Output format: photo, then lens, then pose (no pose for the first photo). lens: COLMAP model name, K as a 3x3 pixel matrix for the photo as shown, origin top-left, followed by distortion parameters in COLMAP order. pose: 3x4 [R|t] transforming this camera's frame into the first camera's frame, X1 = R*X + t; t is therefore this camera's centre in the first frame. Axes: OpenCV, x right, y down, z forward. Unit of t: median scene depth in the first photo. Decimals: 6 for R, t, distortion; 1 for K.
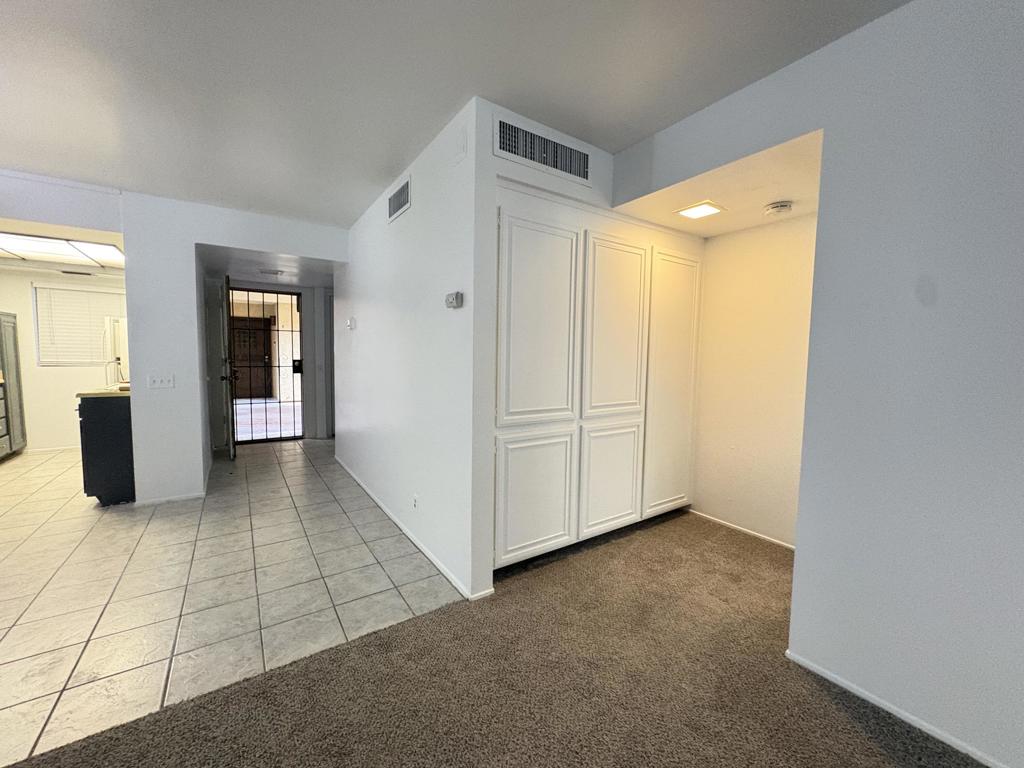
lens RADIAL K [[408.2, 0, 512.9], [0, 408.2, 380.9], [0, 0, 1]] dist [0.000626, 0.000000]
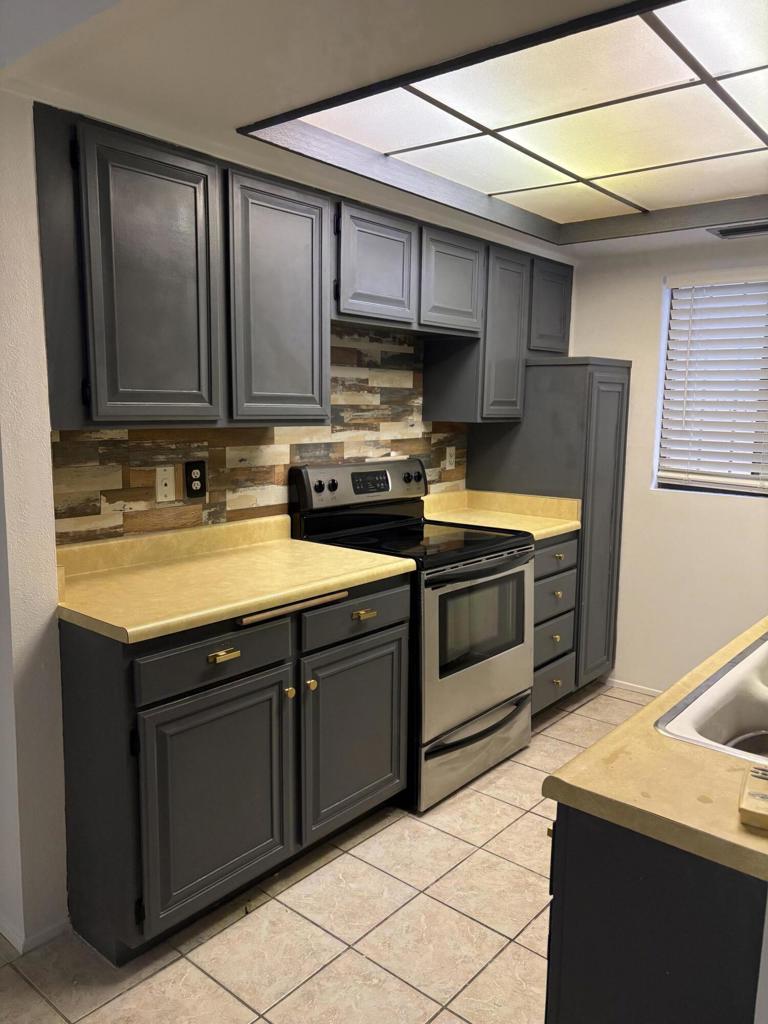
lens RADIAL K [[778.4, 0, 385.3], [0, 778.4, 514.6], [0, 0, 1]] dist [0.031803, -0.001213]
pose [[0.273406, 0.130791, -0.952965, -0.533634], [-0.072571, 0.990694, 0.115149, -0.087461], [0.959157, 0.037675, 0.280354, 0.577609]]
